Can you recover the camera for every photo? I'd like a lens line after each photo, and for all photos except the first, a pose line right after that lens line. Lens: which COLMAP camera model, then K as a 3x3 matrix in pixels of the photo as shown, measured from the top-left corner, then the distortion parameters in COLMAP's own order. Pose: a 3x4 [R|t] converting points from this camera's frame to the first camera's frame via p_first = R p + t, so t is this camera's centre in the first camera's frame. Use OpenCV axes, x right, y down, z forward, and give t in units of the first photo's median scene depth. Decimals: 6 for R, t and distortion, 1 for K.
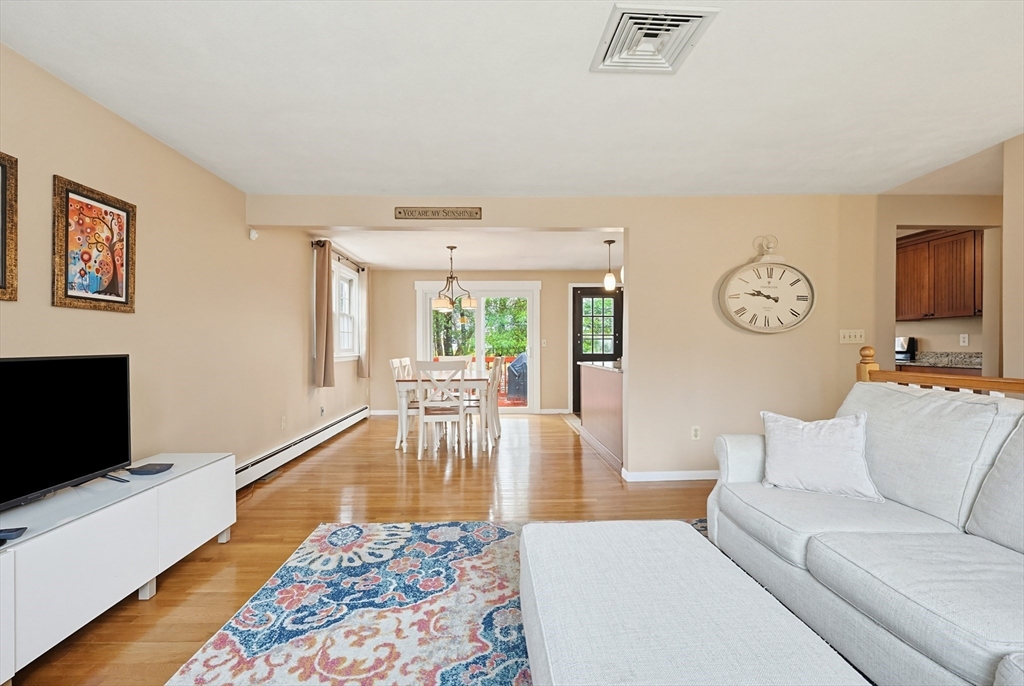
lens RADIAL K [[453.6, 0, 511.9], [0, 453.6, 347.9], [0, 0, 1]] dist [-0.002721, 0.000109]
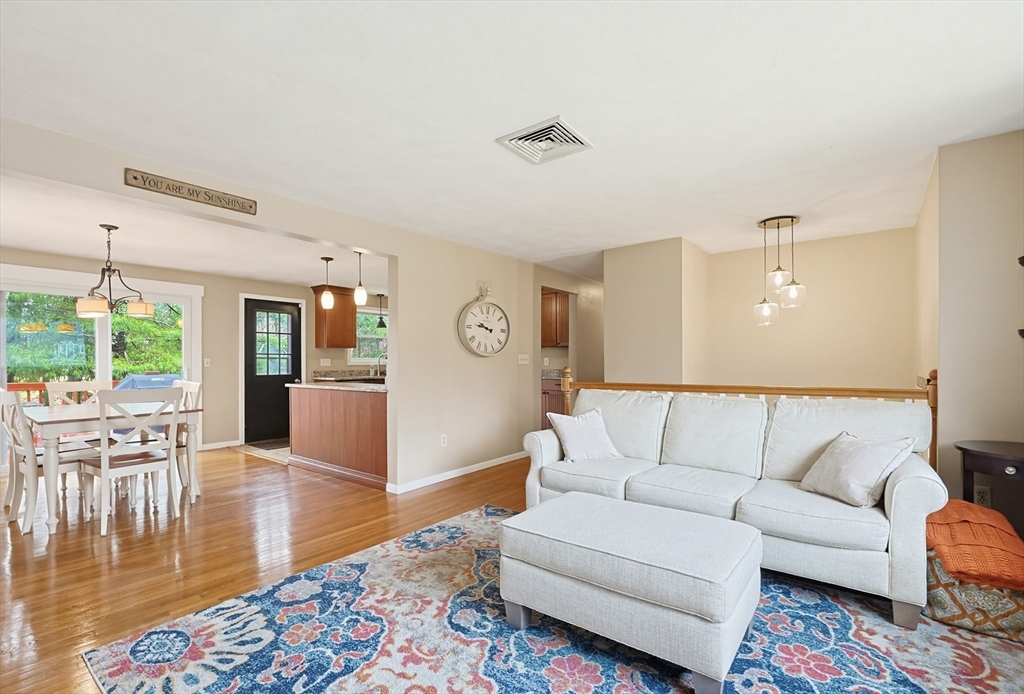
lens RADIAL K [[453.6, 0, 516.2], [0, 453.6, 363.0], [0, 0, 1]] dist [-0.002721, 0.000109]
pose [[0.642975, 0.000643, 0.765887, -0.381574], [0.005096, 0.999974, -0.005118, -0.006518], [-0.765870, 0.007194, 0.642955, 0.099310]]
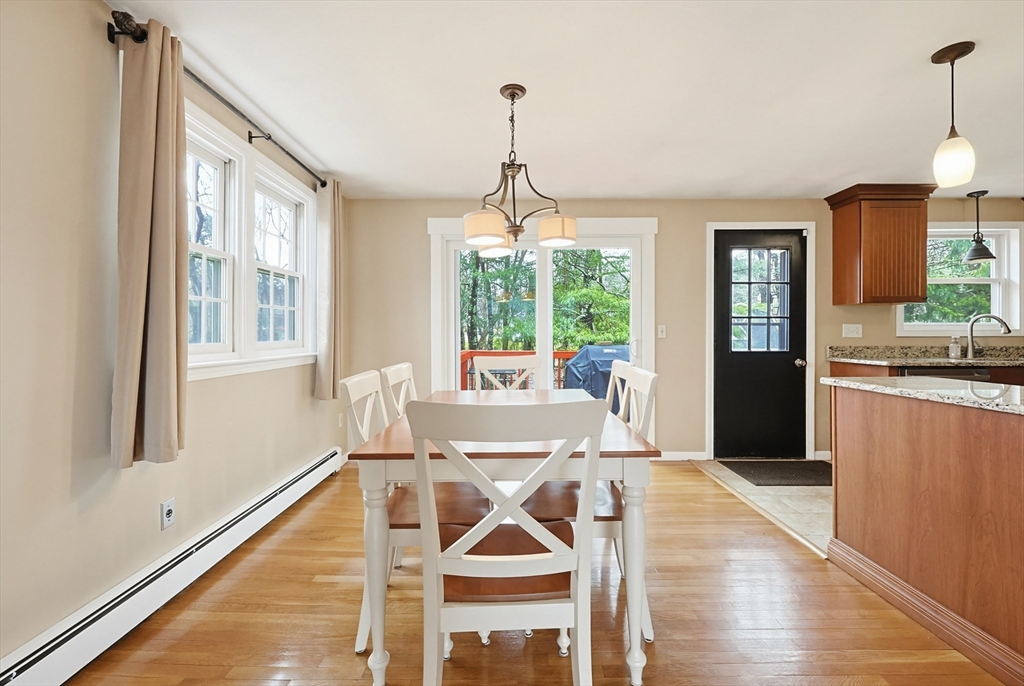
lens RADIAL K [[453.6, 0, 504.6], [0, 453.6, 333.9], [0, 0, 1]] dist [-0.002721, 0.000109]
pose [[0.998135, 0.002808, -0.060983, -0.165992], [-0.003184, 0.999977, -0.006061, -0.007809], [0.060964, 0.006244, 0.998120, 0.870771]]
